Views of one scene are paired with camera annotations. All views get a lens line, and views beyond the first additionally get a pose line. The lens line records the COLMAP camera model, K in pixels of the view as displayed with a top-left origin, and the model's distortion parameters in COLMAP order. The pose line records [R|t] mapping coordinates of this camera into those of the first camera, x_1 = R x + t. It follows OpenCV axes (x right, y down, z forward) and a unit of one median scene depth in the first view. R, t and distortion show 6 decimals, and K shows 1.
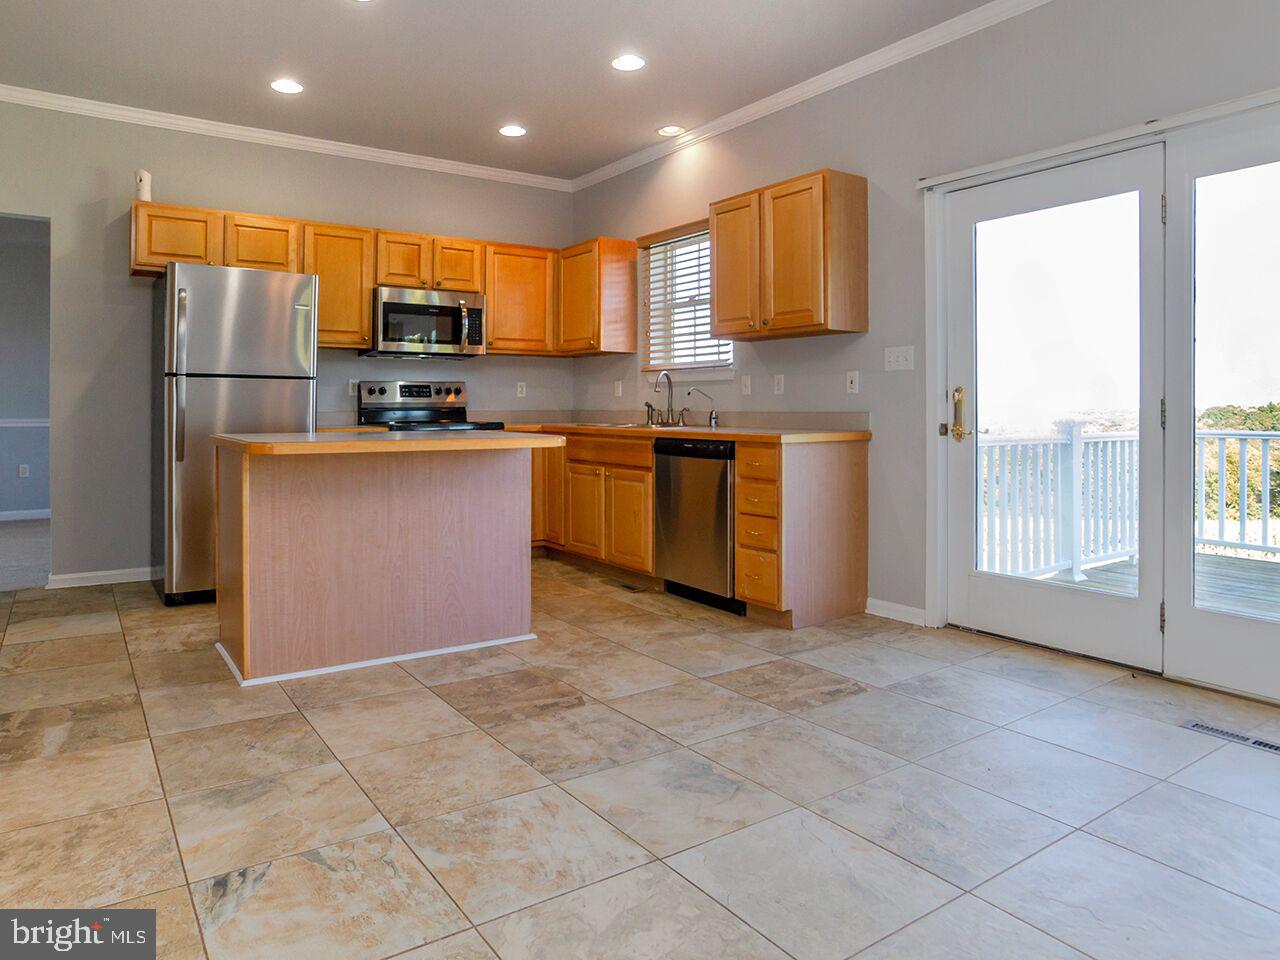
lens RADIAL K [[807.2, 0, 656.4], [0, 807.2, 395.3], [0, 0, 1]] dist [-0.055193, 0.026686]
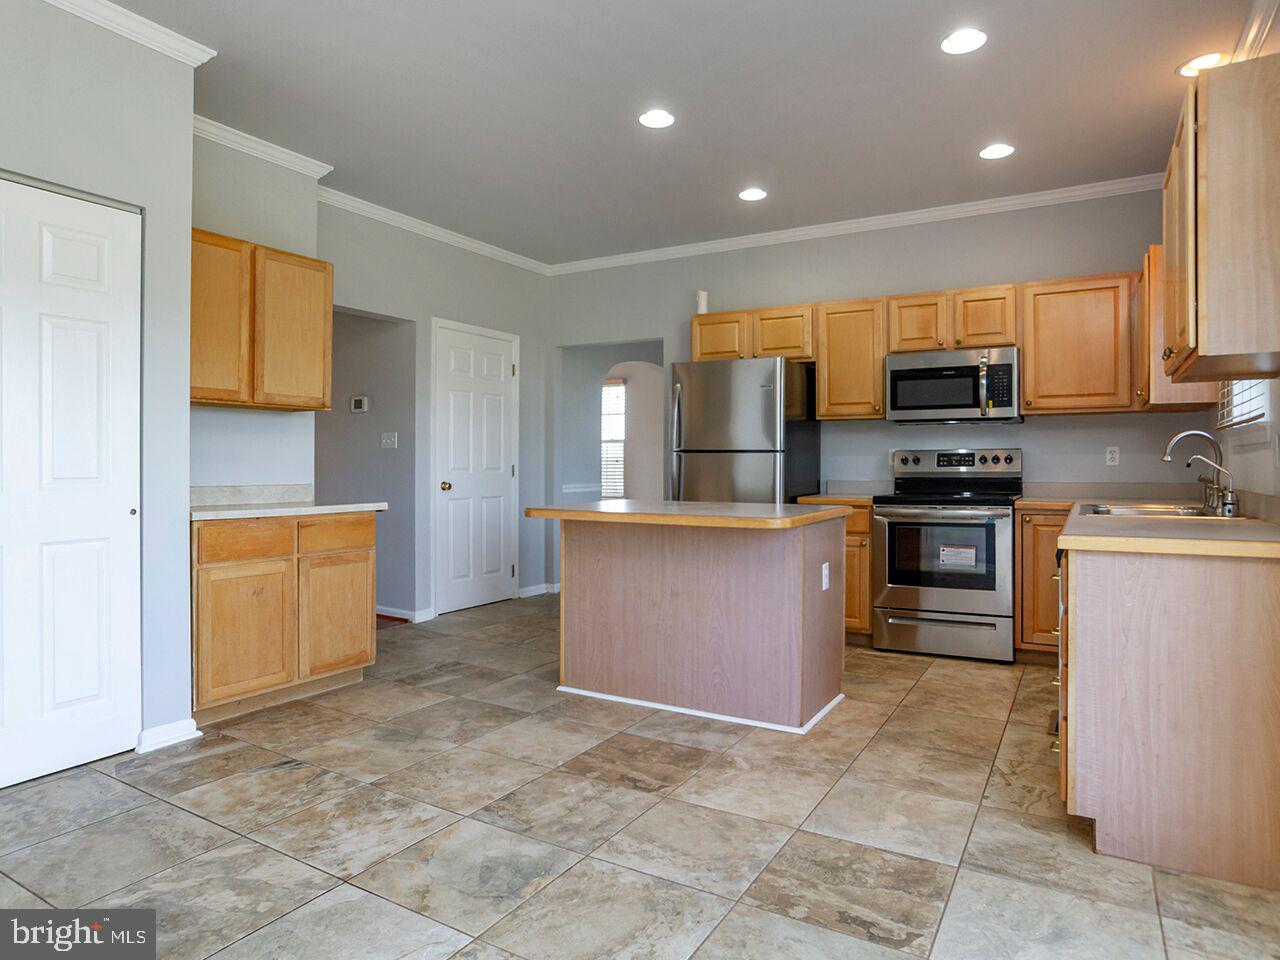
lens RADIAL K [[807.2, 0, 640.0], [0, 807.2, 469.3], [0, 0, 1]] dist [-0.055193, 0.026686]
pose [[0.405542, 0.007140, -0.914048, 0.943892], [0.010770, 0.999863, 0.012589, -0.024643], [0.914013, -0.014950, 0.405410, 0.708709]]
